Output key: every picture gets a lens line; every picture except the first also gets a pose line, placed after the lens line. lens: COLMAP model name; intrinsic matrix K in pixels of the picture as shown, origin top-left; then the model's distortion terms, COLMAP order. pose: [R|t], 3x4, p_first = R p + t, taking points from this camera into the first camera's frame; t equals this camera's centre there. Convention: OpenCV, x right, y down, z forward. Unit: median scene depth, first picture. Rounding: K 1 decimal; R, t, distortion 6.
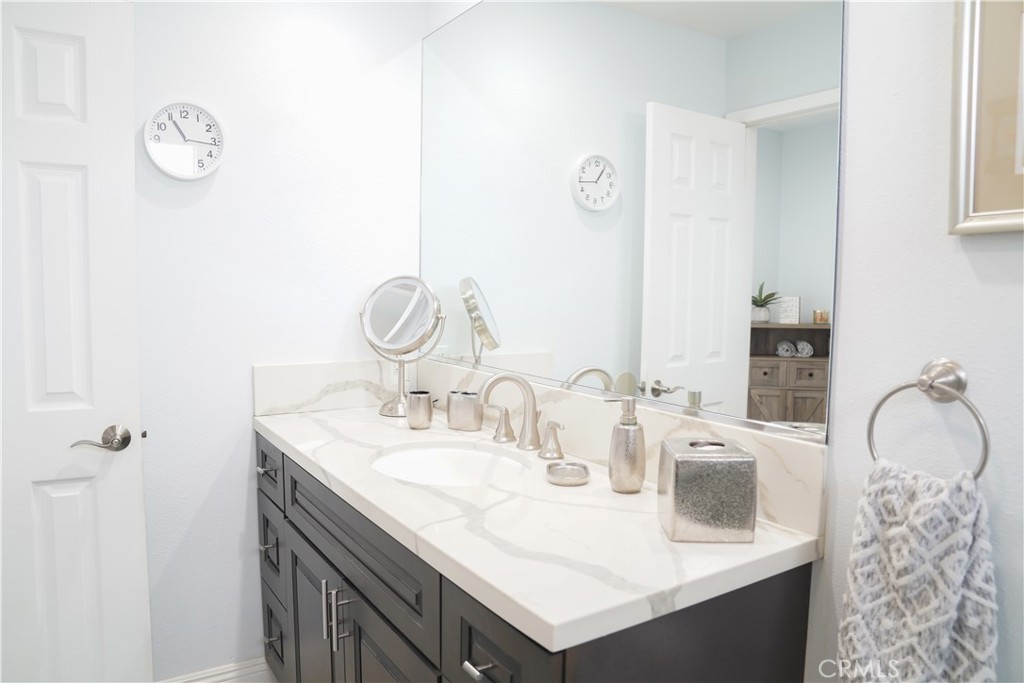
lens RADIAL K [[727.0, 0, 503.0], [0, 727.0, 346.3], [0, 0, 1]] dist [-0.111403, 0.091496]
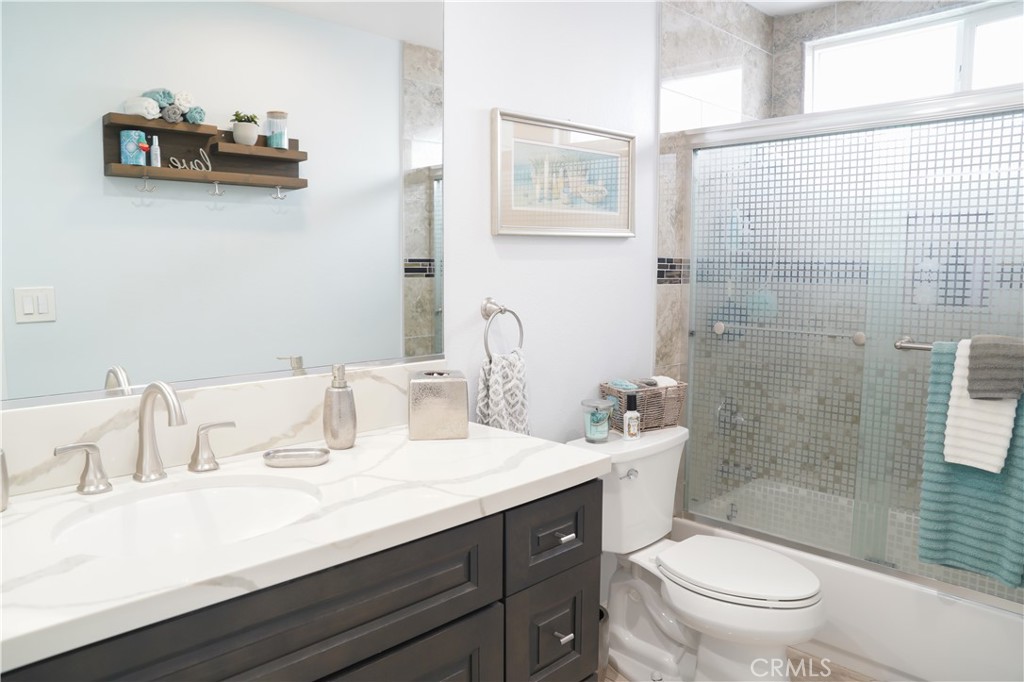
lens RADIAL K [[727.0, 0, 503.0], [0, 727.0, 345.8], [0, 0, 1]] dist [-0.111403, 0.091496]
pose [[-0.207200, -0.119649, 0.970954, -1.055535], [0.090469, 0.985896, 0.140797, -0.101259], [-0.974106, 0.117015, -0.193453, 1.062083]]
